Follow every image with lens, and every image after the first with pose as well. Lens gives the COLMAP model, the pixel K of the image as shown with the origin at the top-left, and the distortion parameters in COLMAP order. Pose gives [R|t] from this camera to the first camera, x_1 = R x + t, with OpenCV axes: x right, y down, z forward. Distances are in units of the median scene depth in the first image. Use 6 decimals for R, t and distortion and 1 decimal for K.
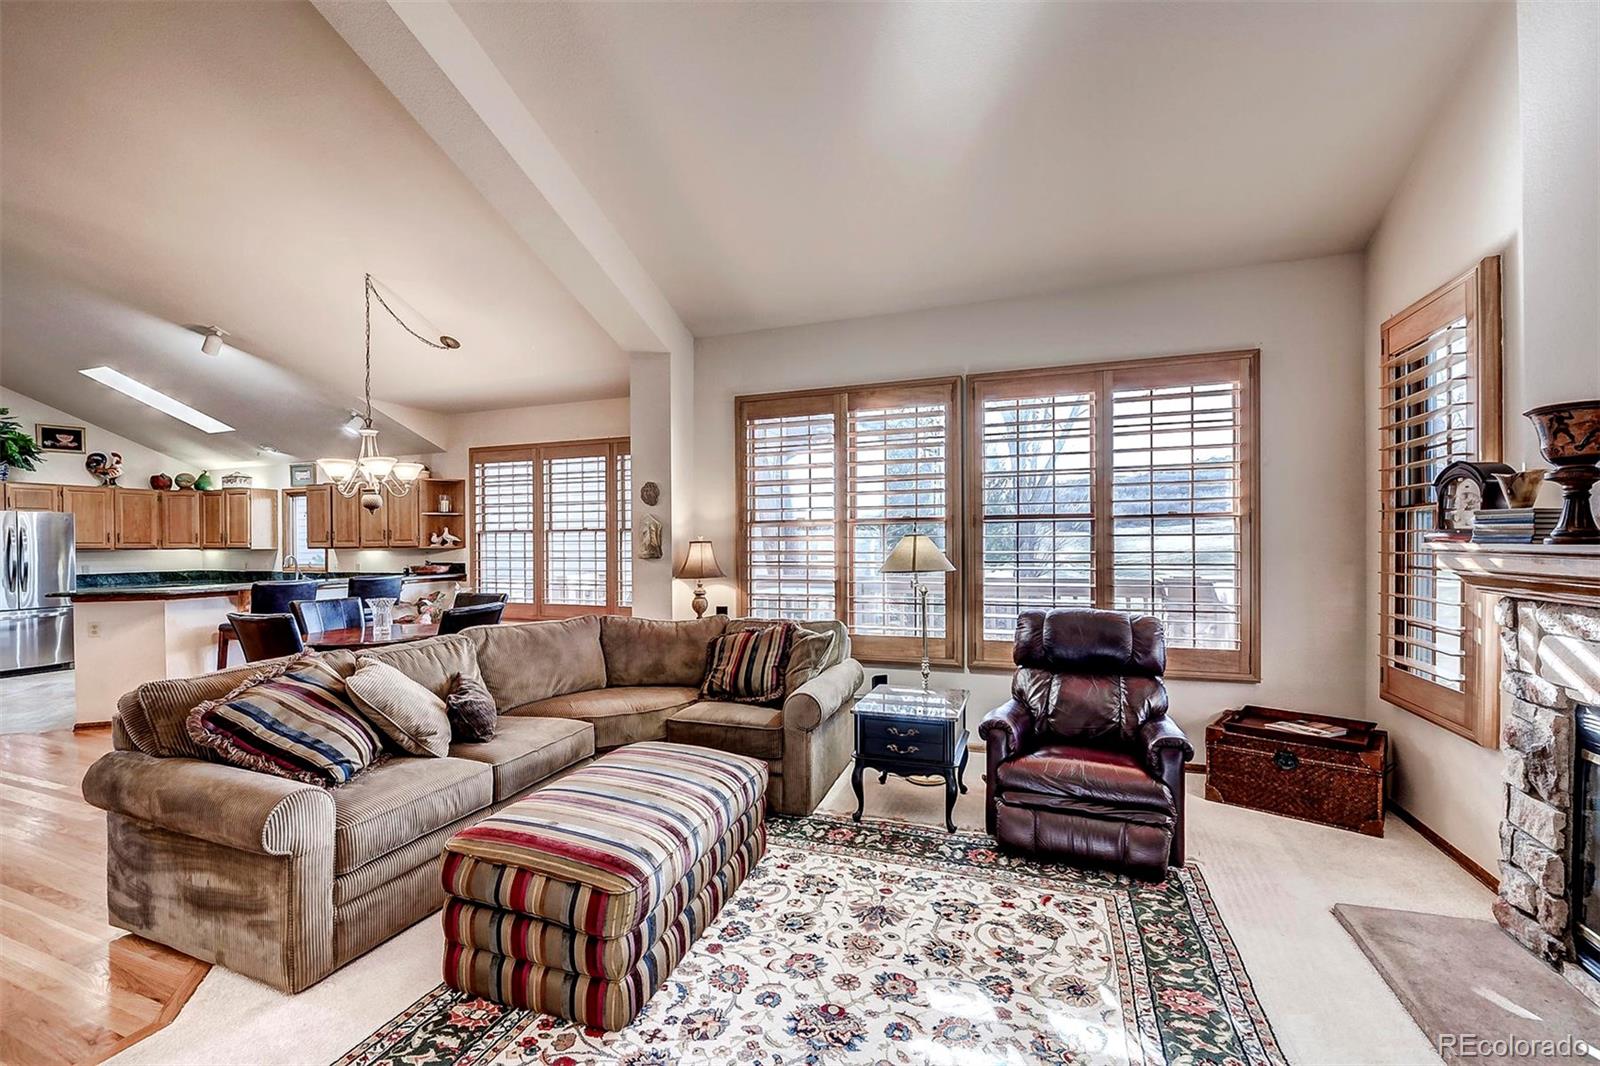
lens RADIAL K [[642.1, 0, 822.2], [0, 642.1, 550.8], [0, 0, 1]] dist [-0.009534, -0.001192]
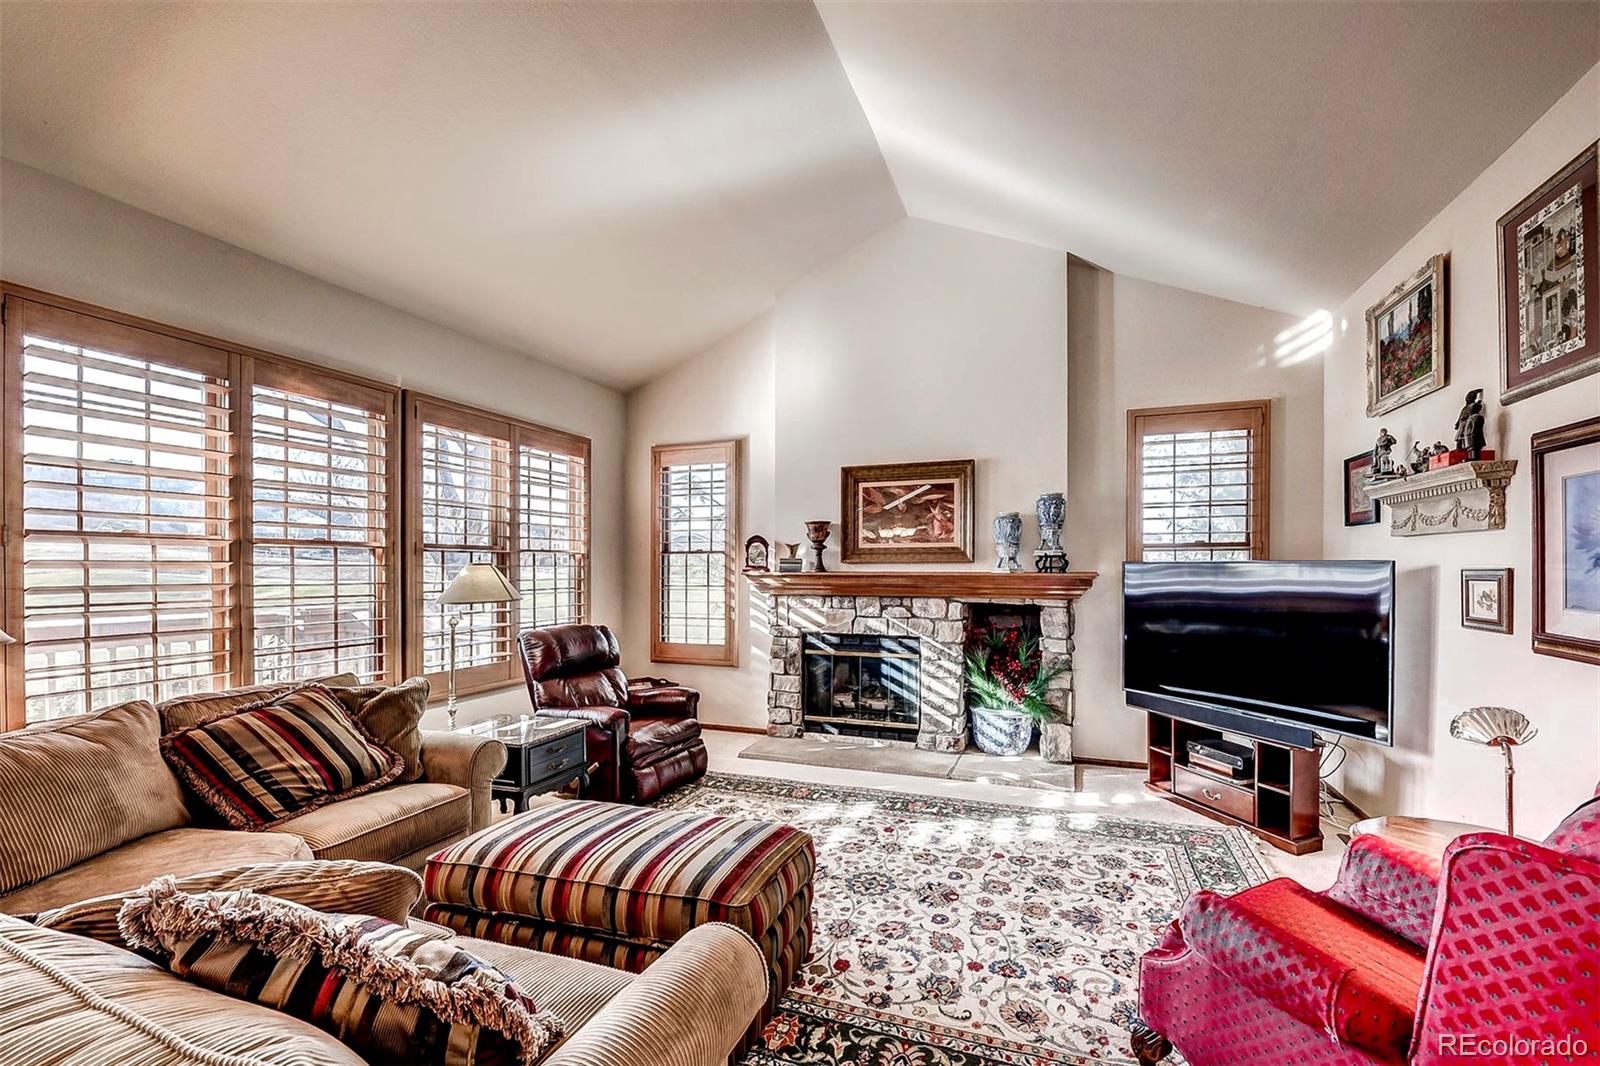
lens RADIAL K [[642.1, 0, 817.3], [0, 642.1, 566.9], [0, 0, 1]] dist [-0.009534, -0.001192]
pose [[0.030221, 0.013651, 0.999450, -0.384113], [0.013003, 0.999817, -0.014049, 0.001488], [-0.999459, 0.013420, 0.030038, 0.221292]]
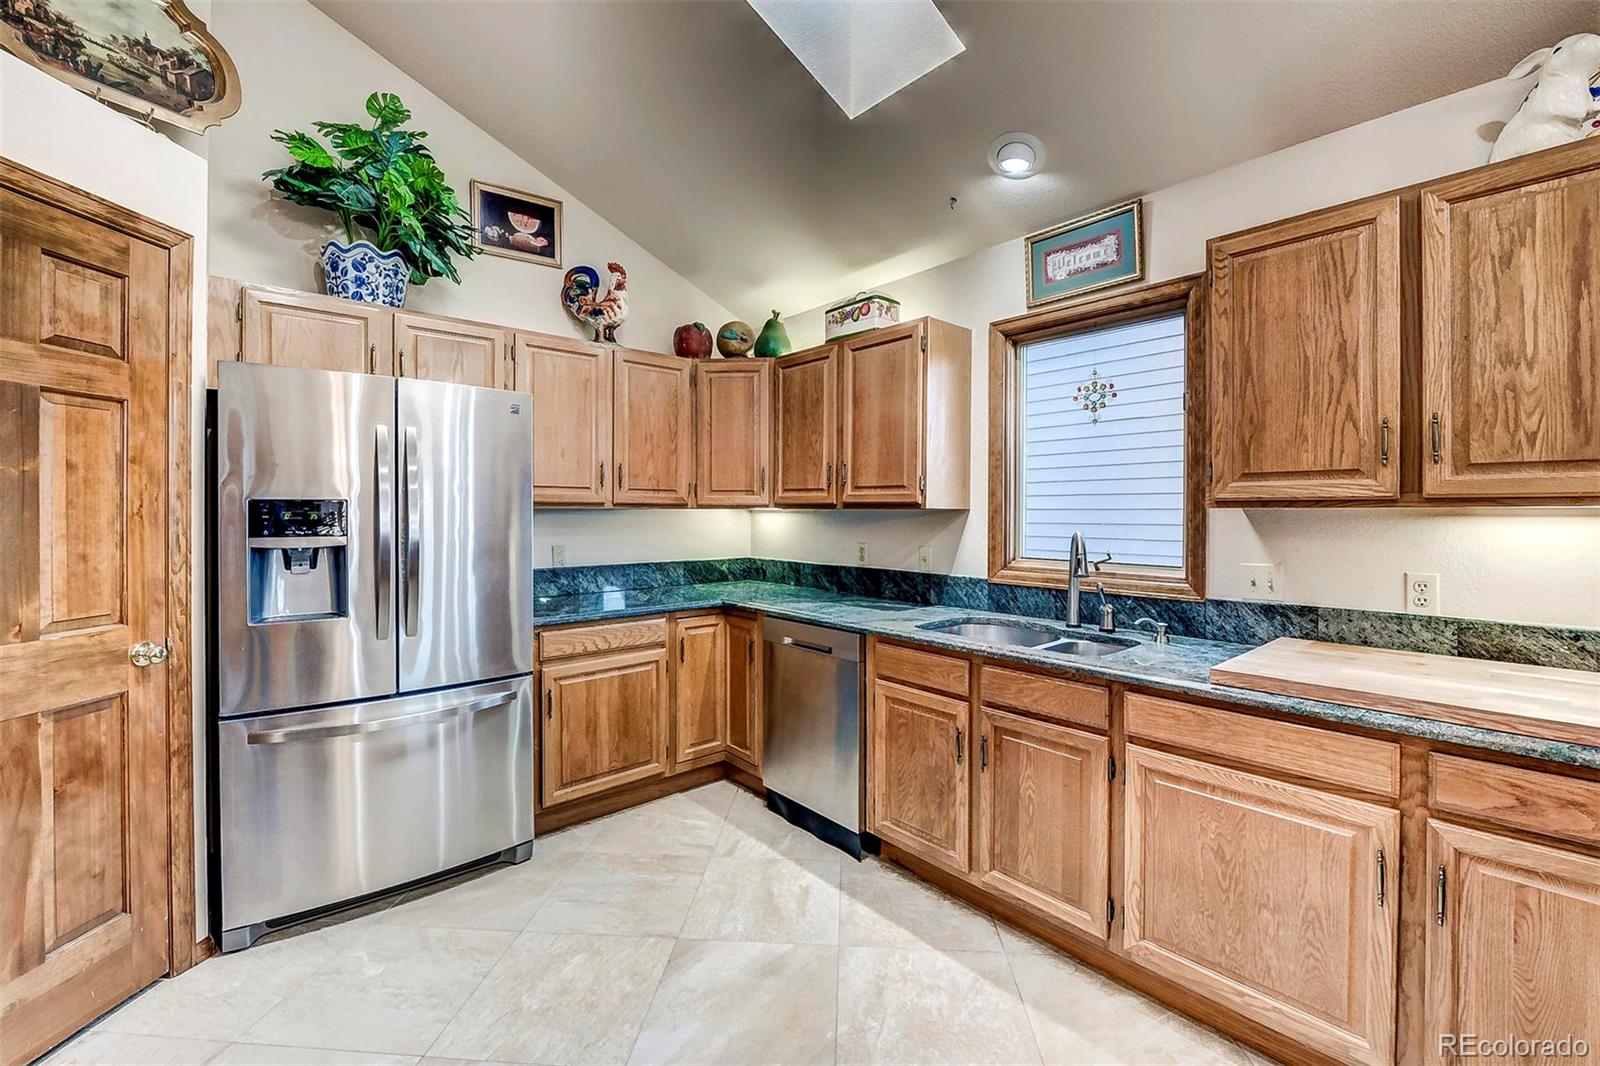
lens RADIAL K [[673.4, 0, 795.7], [0, 673.4, 516.4], [0, 0, 1]] dist [-0.013086, -0.000591]
pose [[0.859741, 0.010696, -0.510618, -0.833288], [-0.012564, 0.999921, -0.000209, 0.002804], [0.510576, 0.006595, 0.859808, 0.723608]]
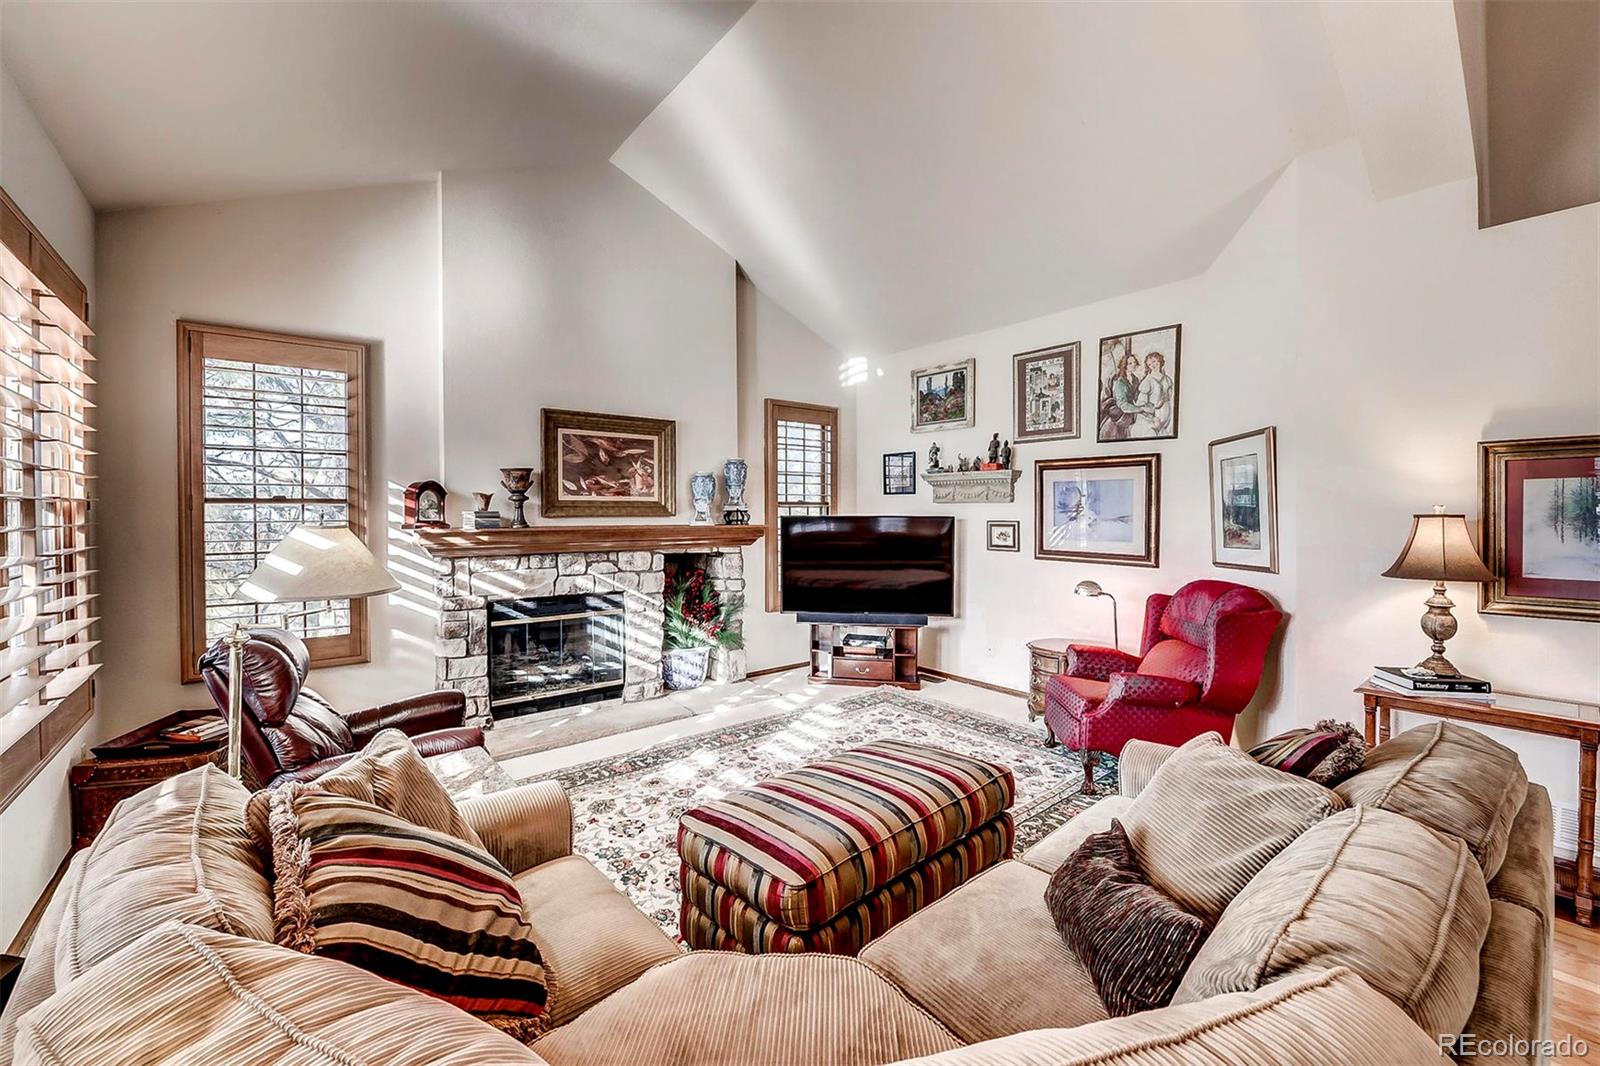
lens RADIAL K [[642.1, 0, 813.4], [0, 642.1, 517.0], [0, 0, 1]] dist [-0.009534, -0.001192]
pose [[-0.844875, 0.010447, 0.534862, -0.238995], [0.019092, 0.999761, 0.010631, -0.013130], [-0.534623, 0.019194, -0.844873, 0.583641]]
